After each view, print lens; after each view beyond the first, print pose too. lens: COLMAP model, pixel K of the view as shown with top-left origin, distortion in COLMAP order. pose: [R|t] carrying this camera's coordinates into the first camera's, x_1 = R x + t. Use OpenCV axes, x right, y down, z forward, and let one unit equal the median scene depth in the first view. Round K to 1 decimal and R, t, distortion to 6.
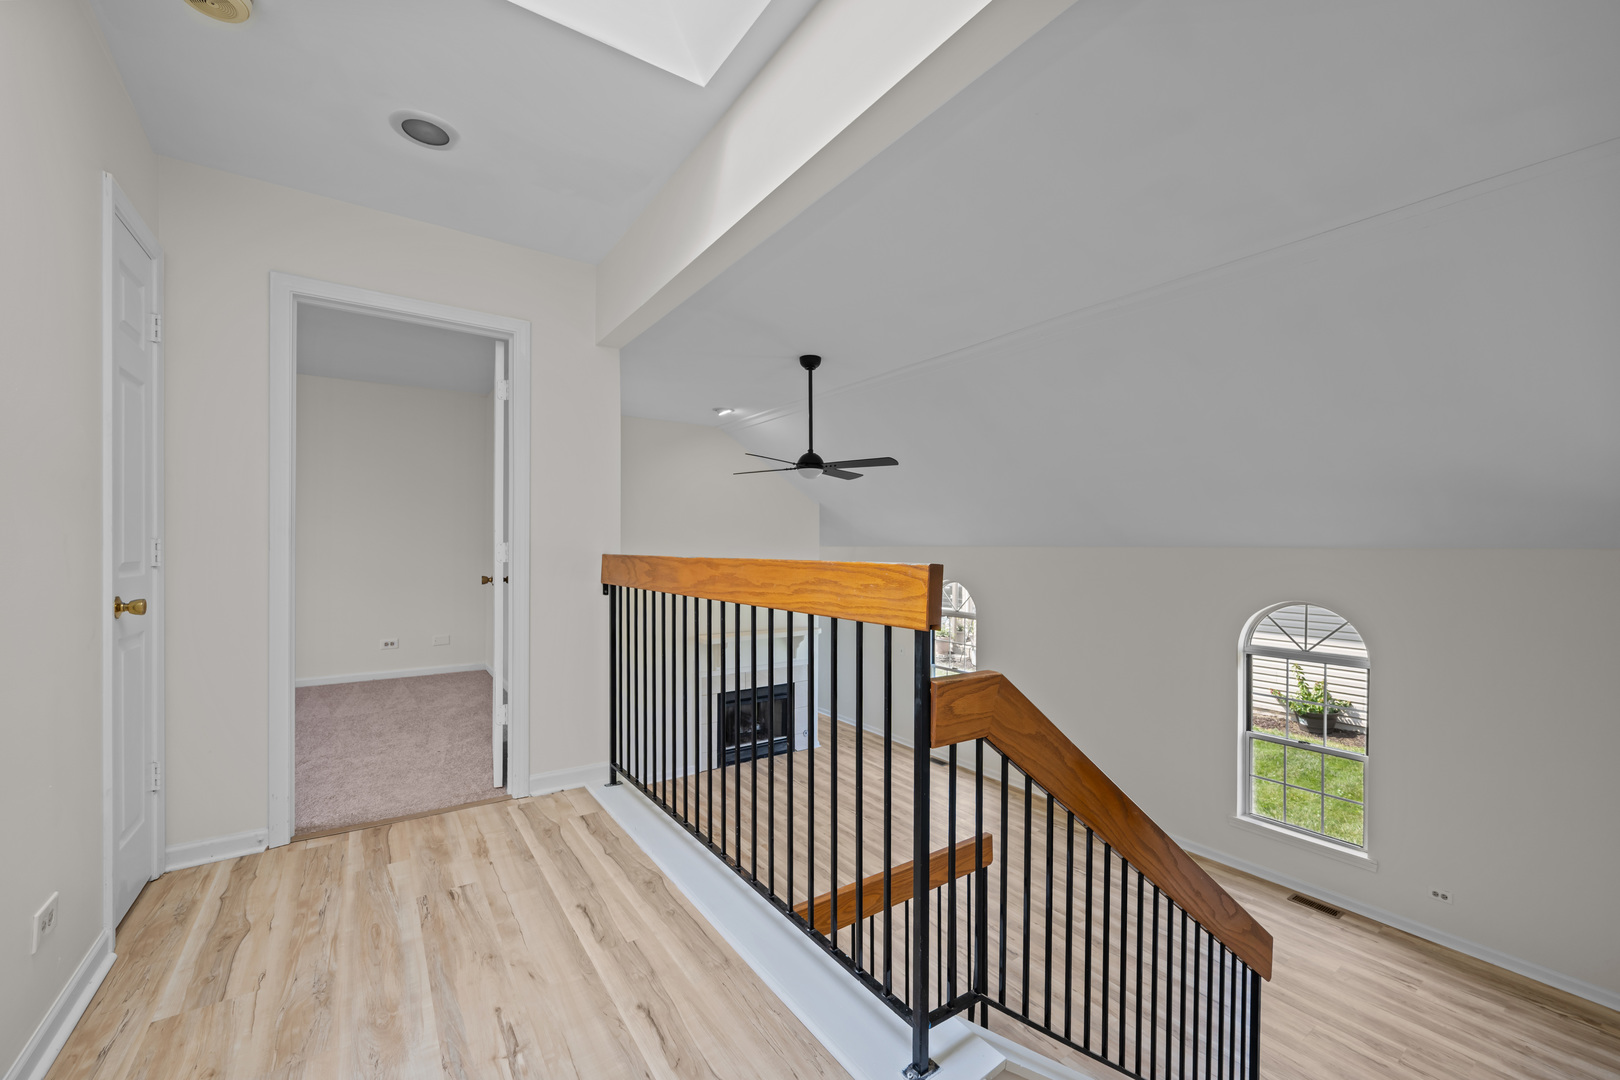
lens RADIAL K [[640.7, 0, 806.2], [0, 640.7, 543.8], [0, 0, 1]] dist [-0.002965, -0.000135]
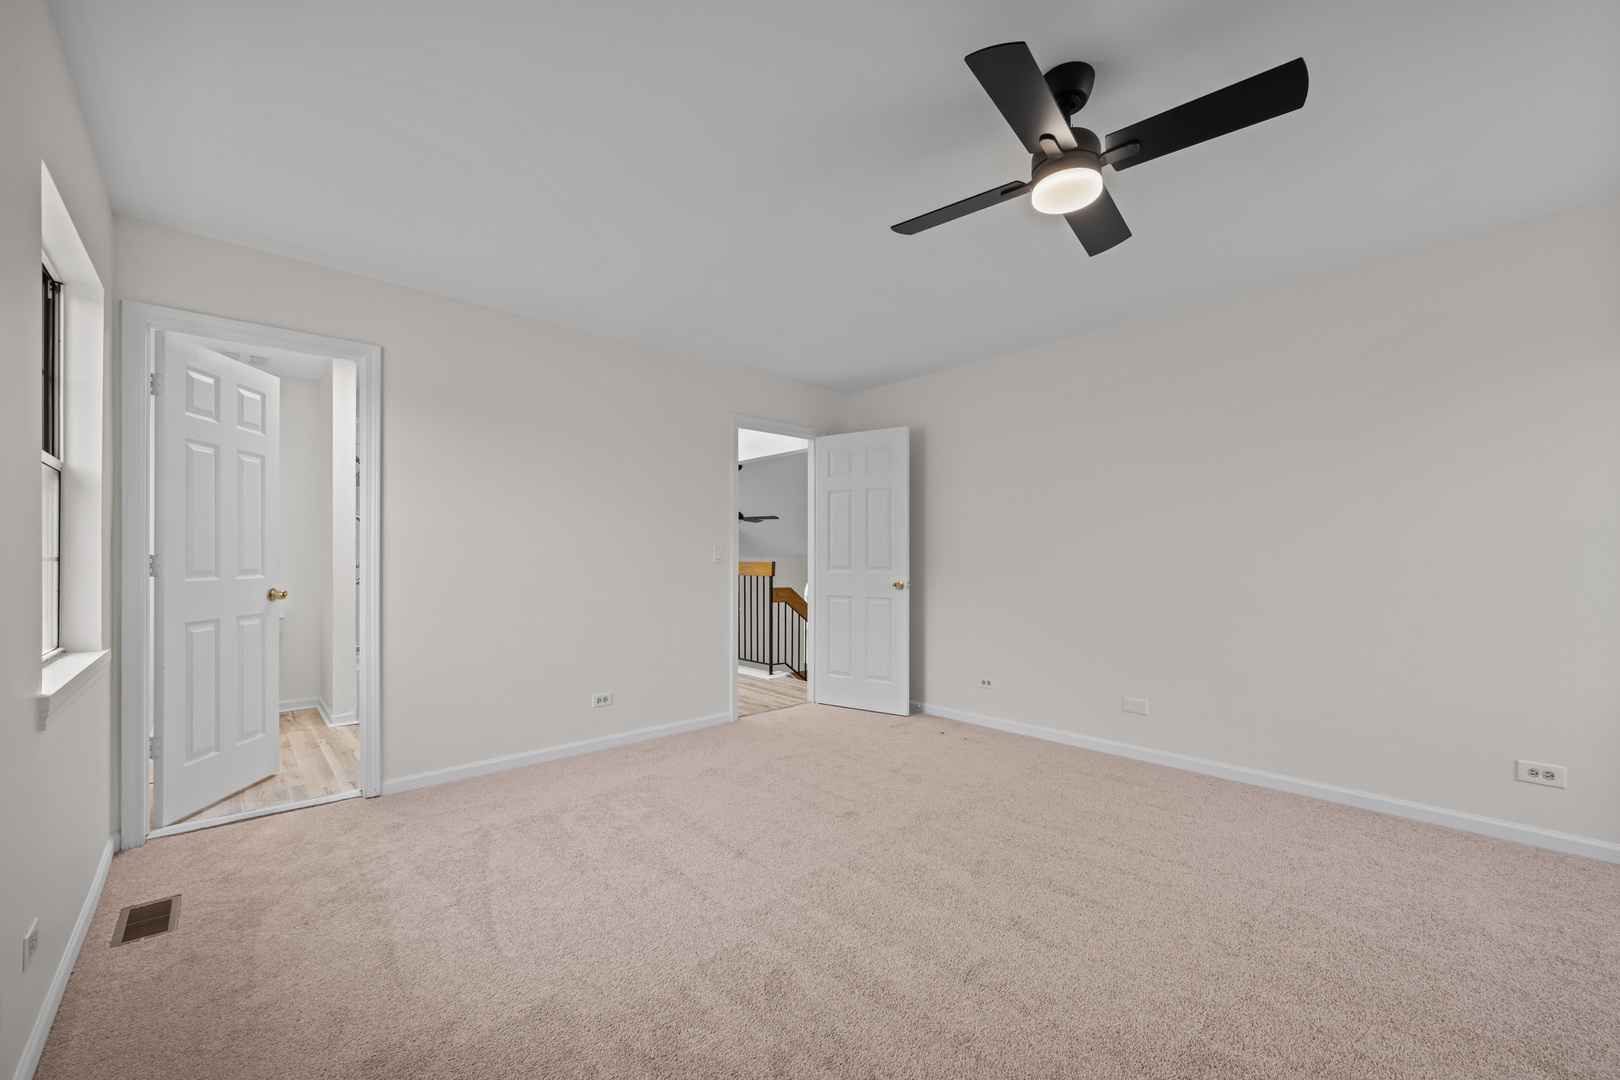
lens RADIAL K [[640.7, 0, 808.3], [0, 640.7, 540.0], [0, 0, 1]] dist [-0.002965, -0.000135]
pose [[0.990979, -0.005491, 0.133903, -0.160110], [0.007665, 0.999847, -0.015721, -0.049759], [-0.133796, 0.016606, 0.990870, -3.462352]]
